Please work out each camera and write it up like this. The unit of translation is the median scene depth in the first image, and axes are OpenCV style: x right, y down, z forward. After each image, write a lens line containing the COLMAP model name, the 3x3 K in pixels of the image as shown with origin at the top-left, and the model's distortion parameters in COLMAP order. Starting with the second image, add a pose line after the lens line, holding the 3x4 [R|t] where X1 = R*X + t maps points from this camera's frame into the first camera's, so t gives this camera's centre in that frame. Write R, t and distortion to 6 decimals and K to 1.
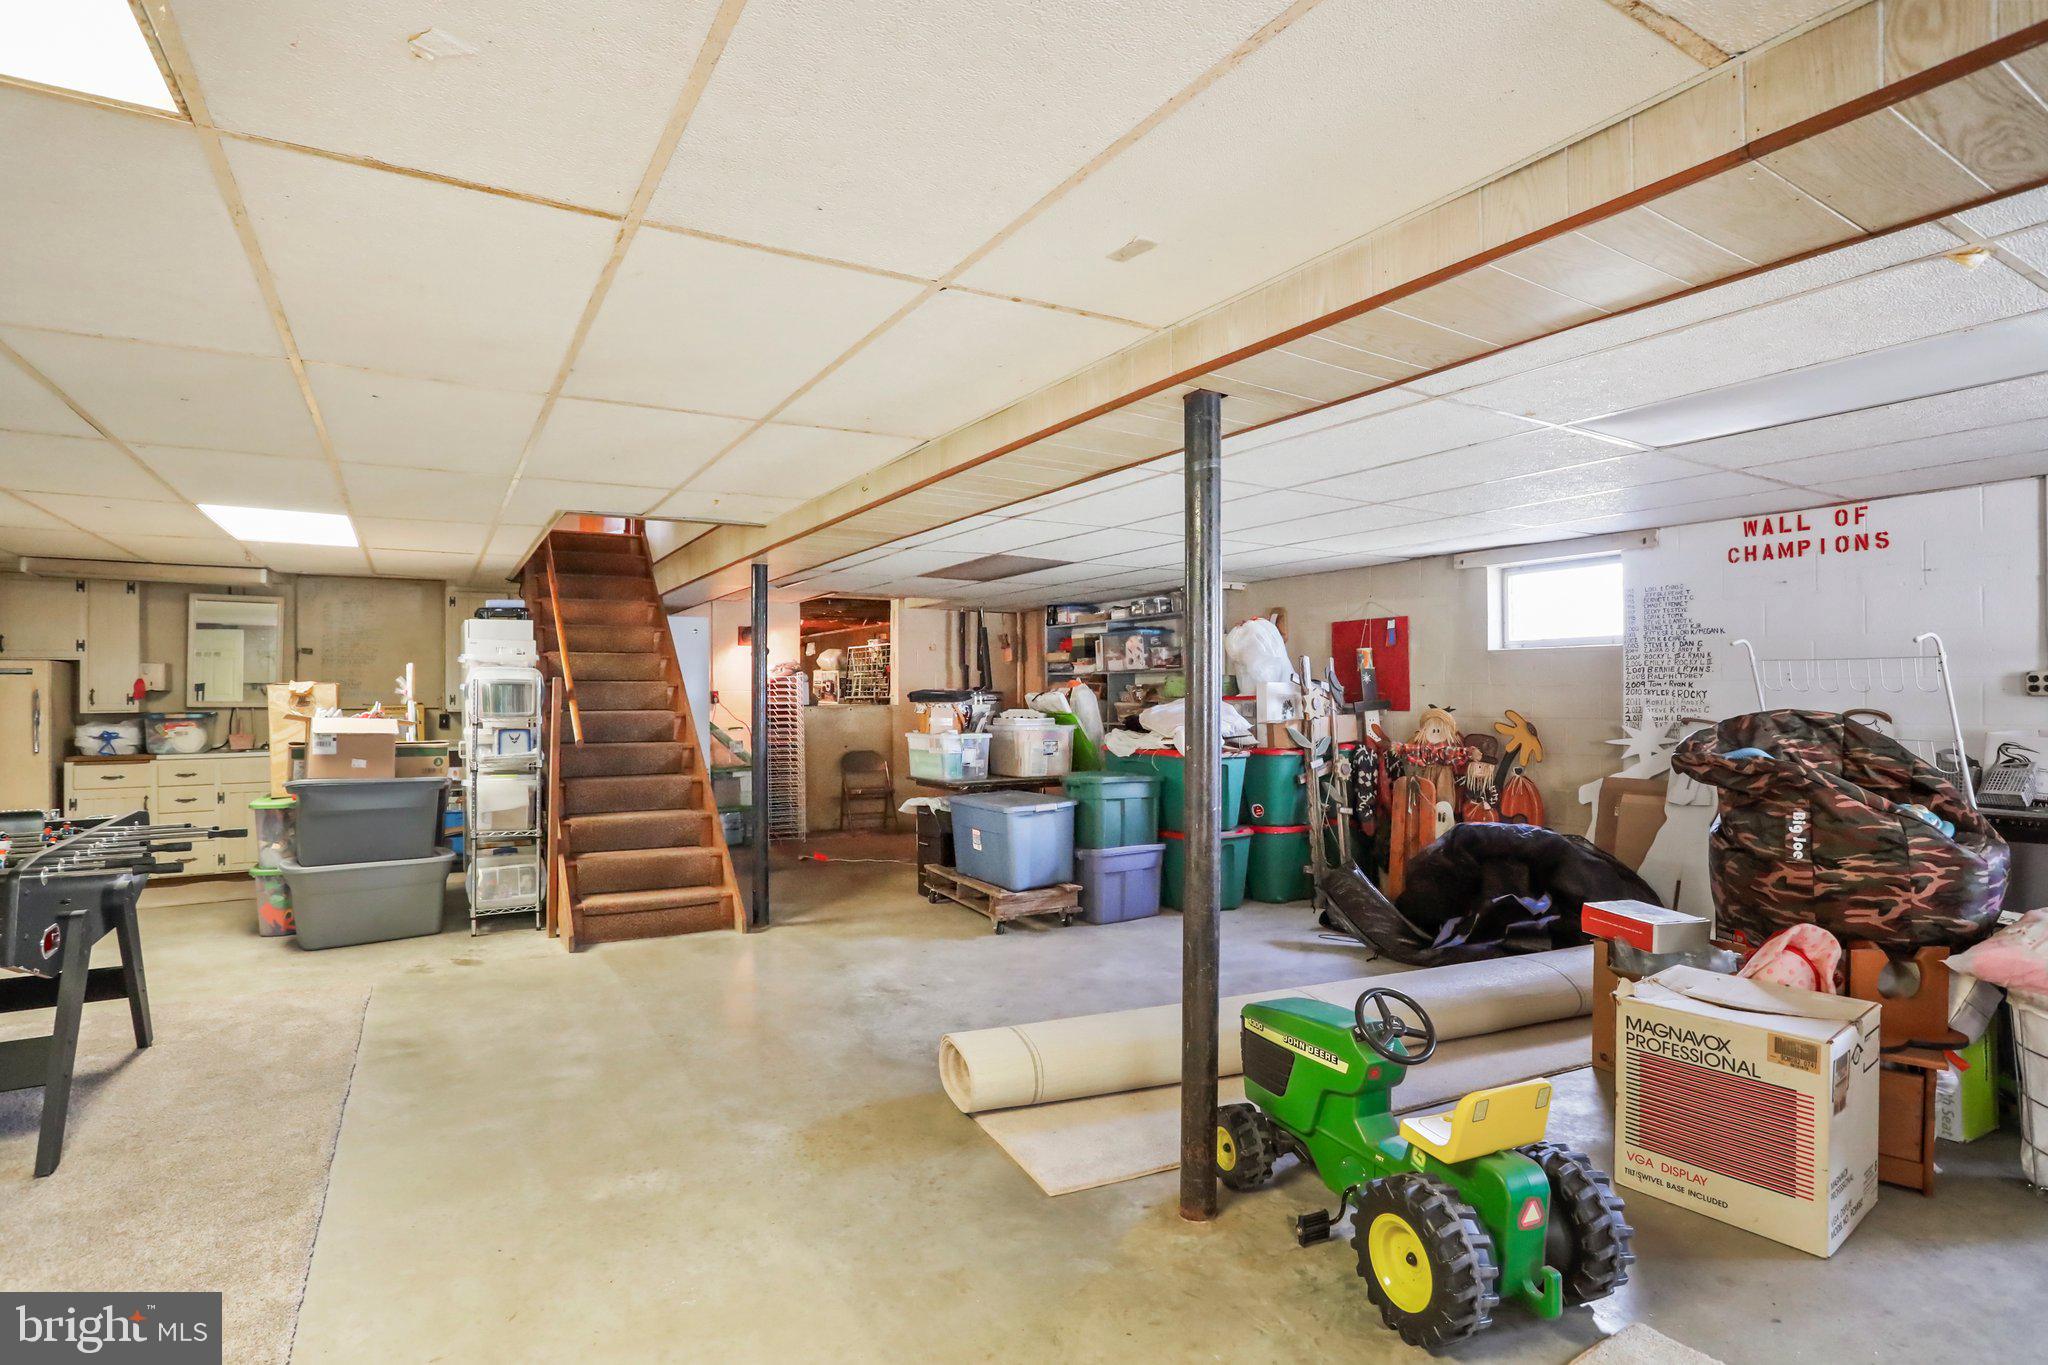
lens RADIAL K [[1006.9, 0, 1022.0], [0, 1006.9, 684.8], [0, 0, 1]] dist [-0.069539, 0.025228]
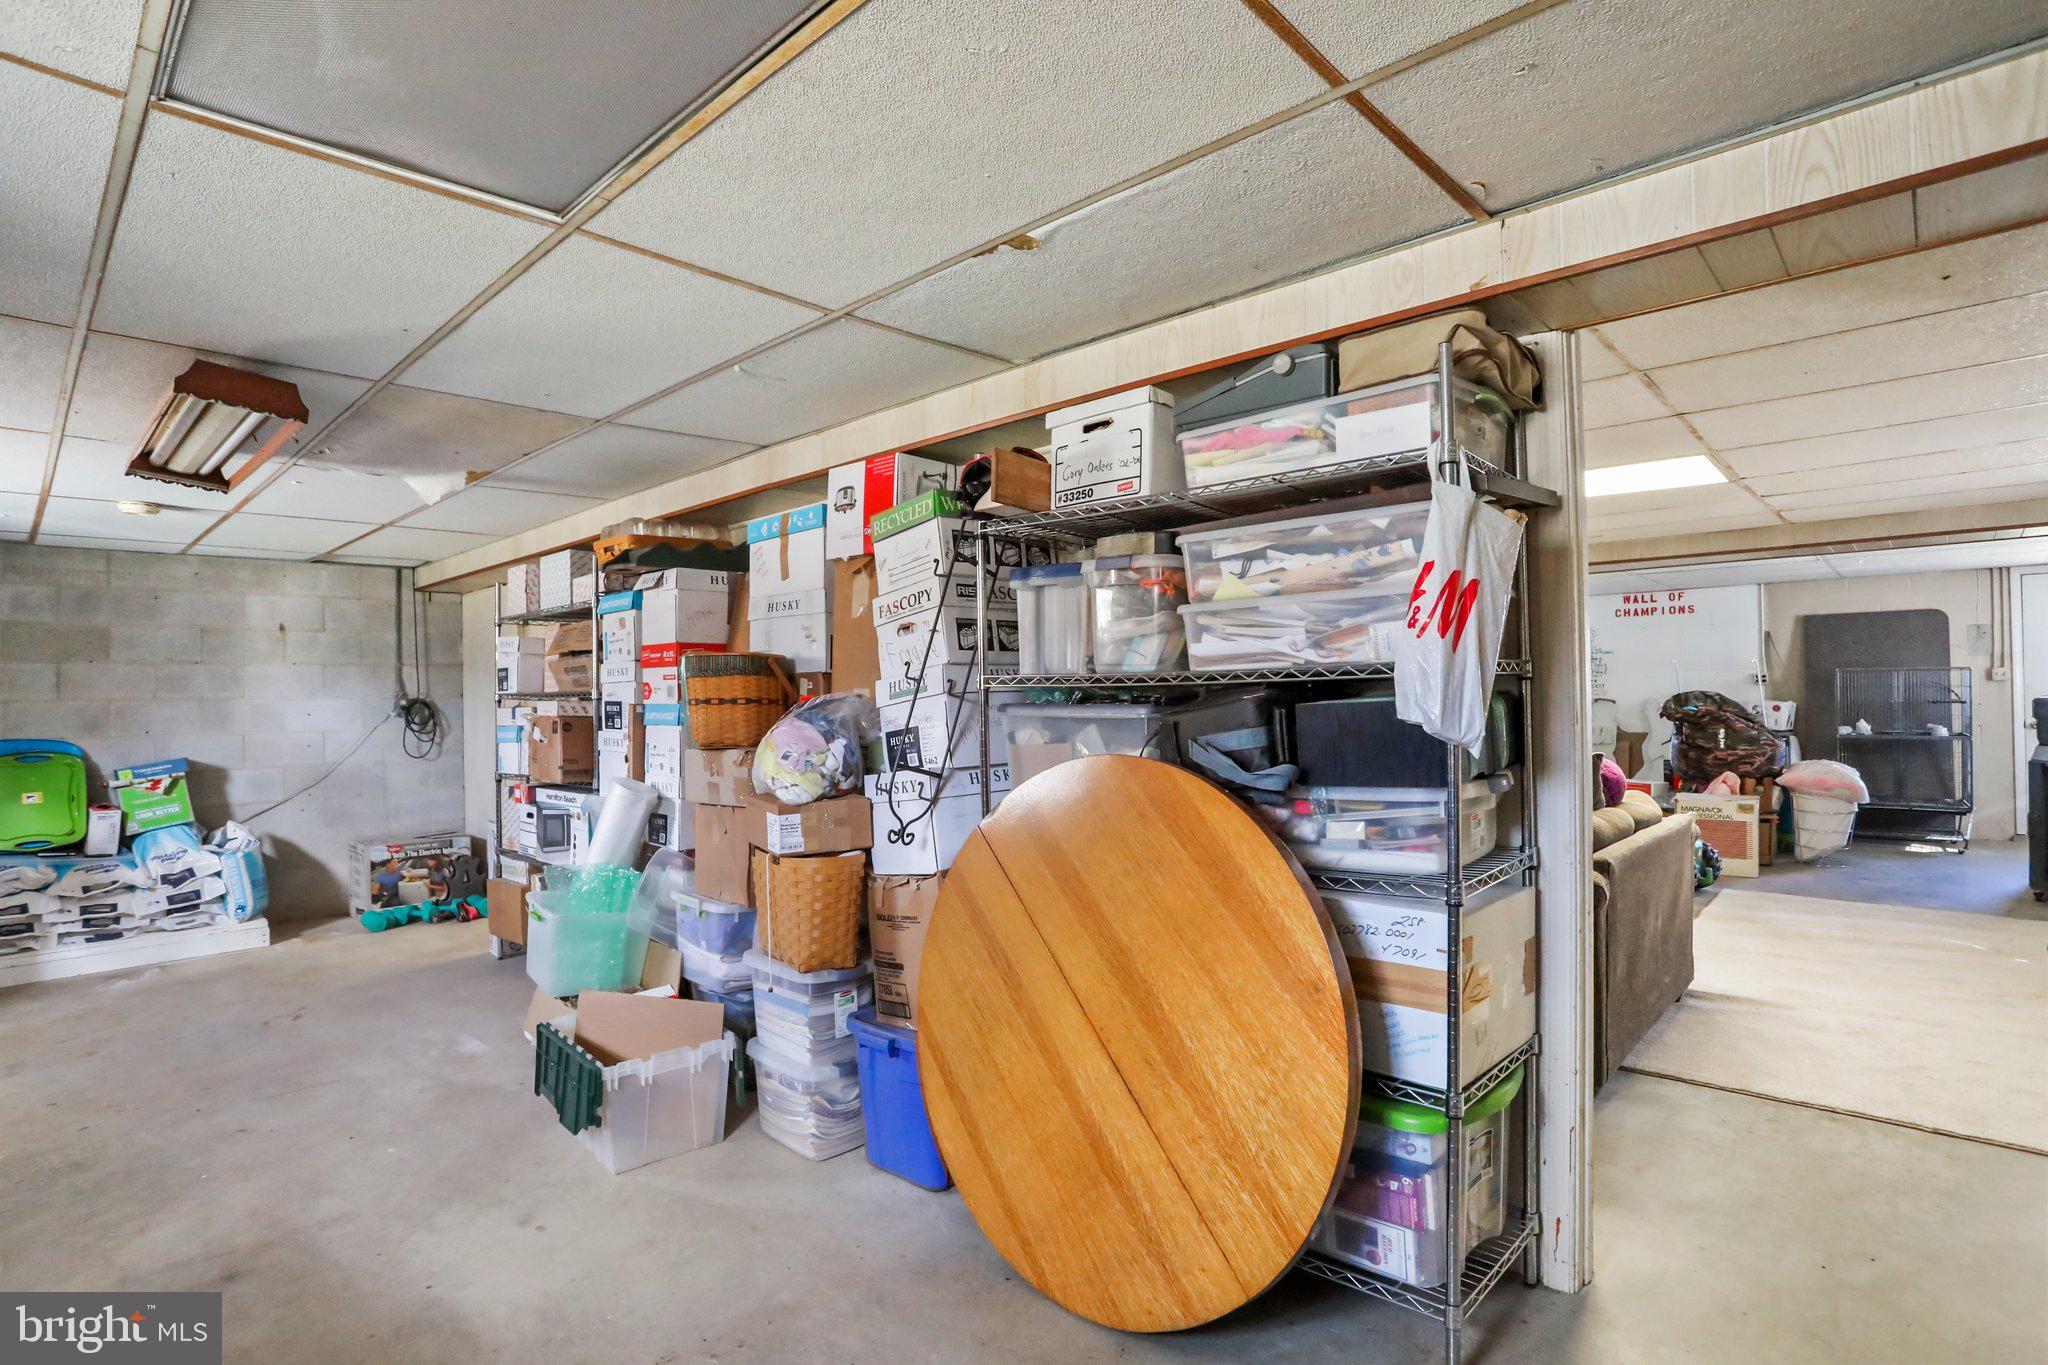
lens RADIAL K [[1006.9, 0, 1027.3], [0, 1006.9, 682.2], [0, 0, 1]] dist [-0.069539, 0.025228]
pose [[0.961723, -0.005424, 0.273970, -1.196754], [0.006215, 0.999979, -0.002016, -0.000707], [-0.273953, 0.003642, 0.961736, -0.705042]]
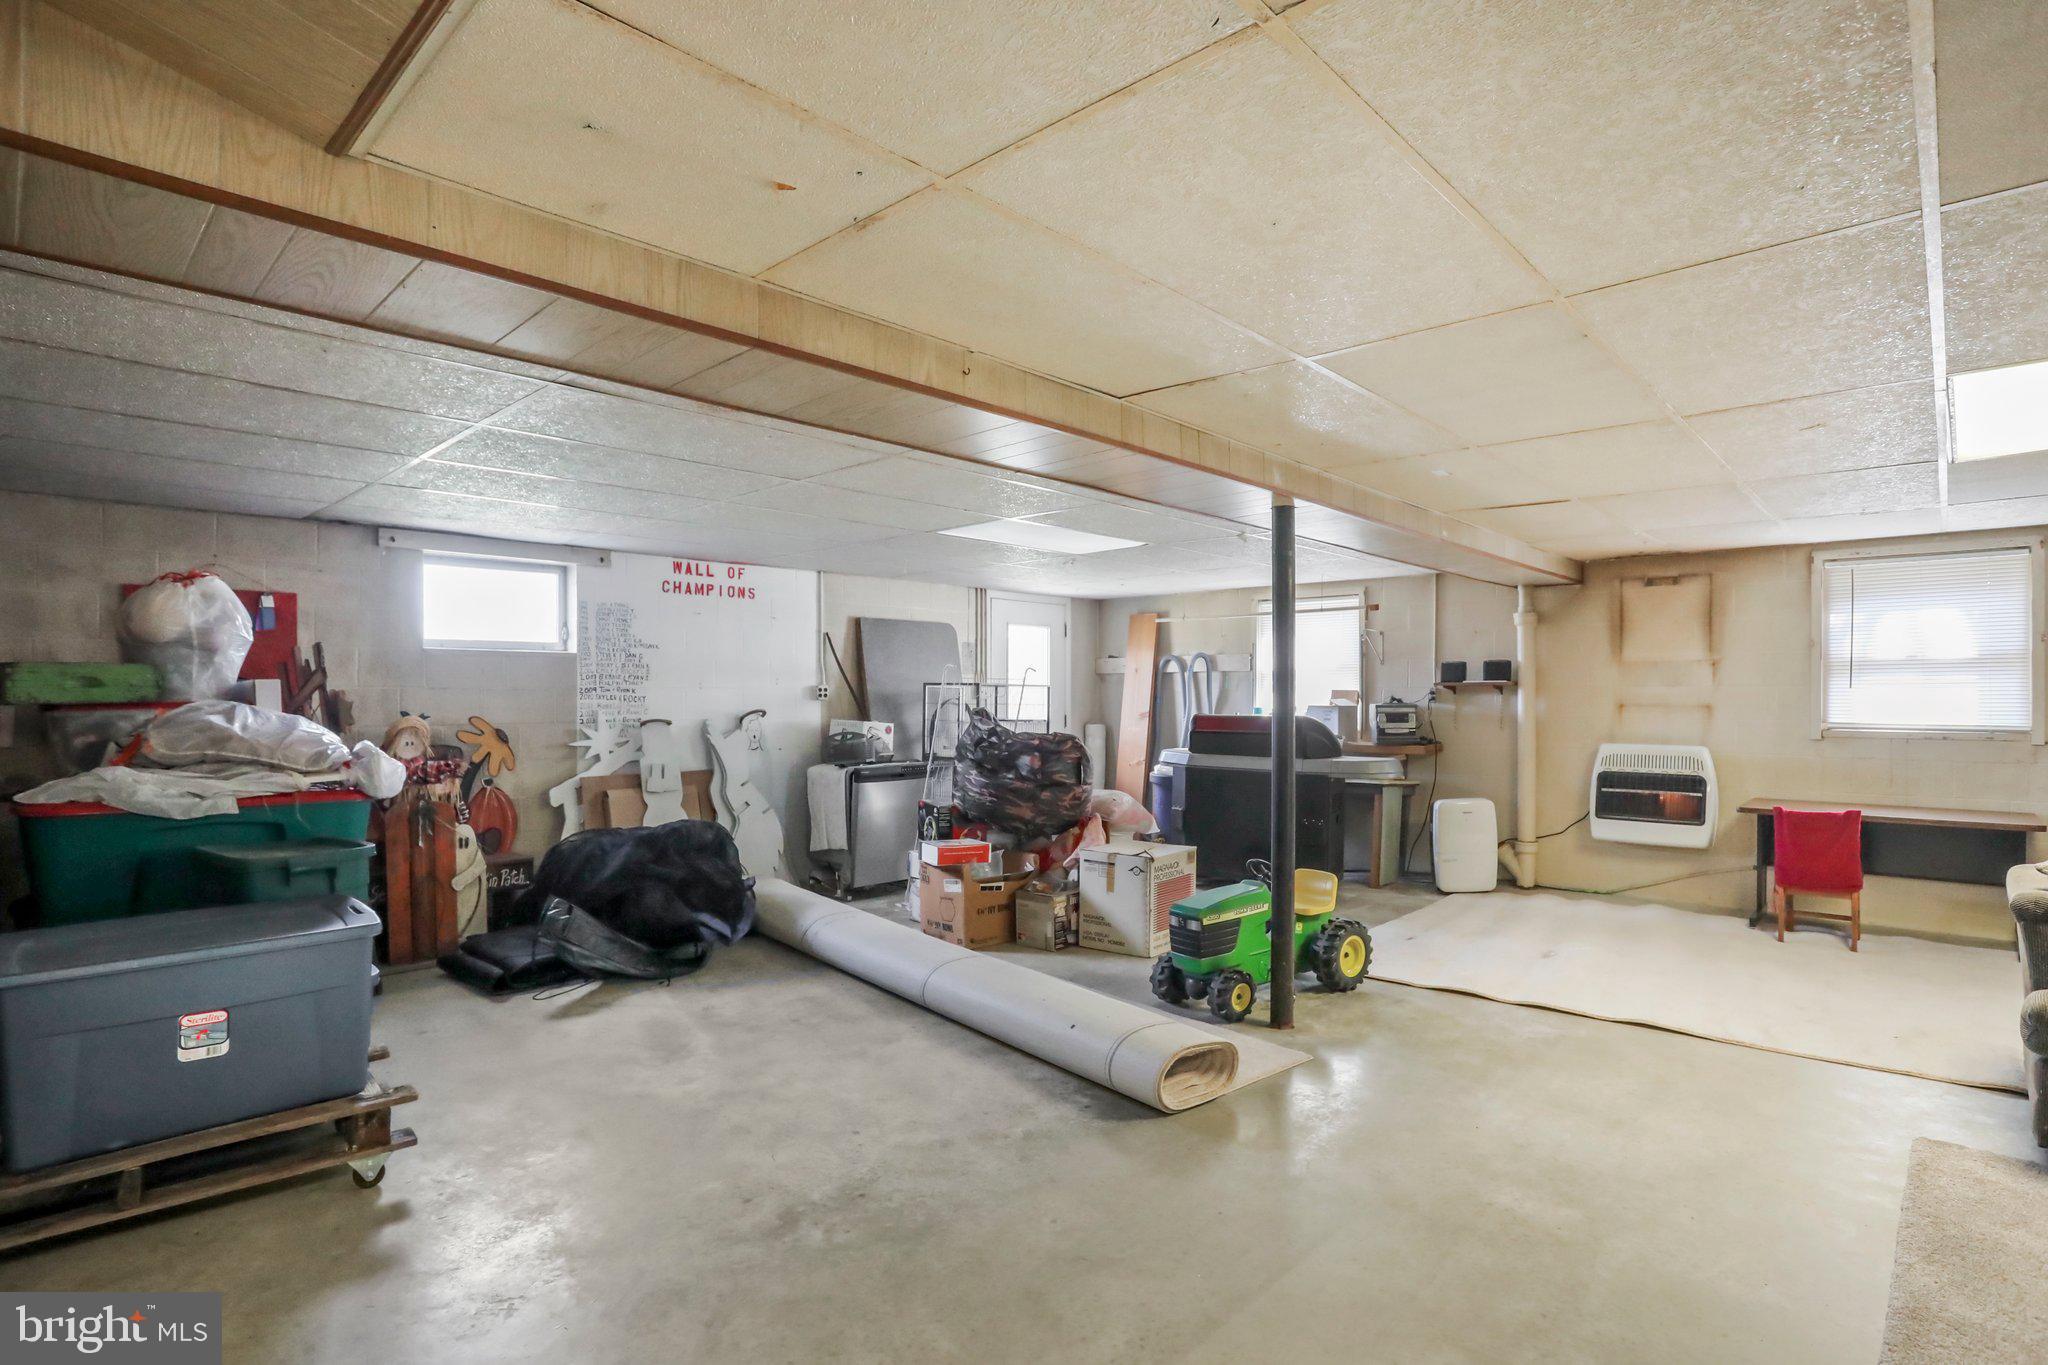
lens RADIAL K [[1006.9, 0, 1035.1], [0, 1006.9, 696.7], [0, 0, 1]] dist [-0.069539, 0.025228]
pose [[-0.257375, 0.004108, 0.966303, -0.796908], [-0.007766, 0.999950, -0.006319, 0.014589], [-0.966280, -0.009131, -0.257331, 1.141314]]
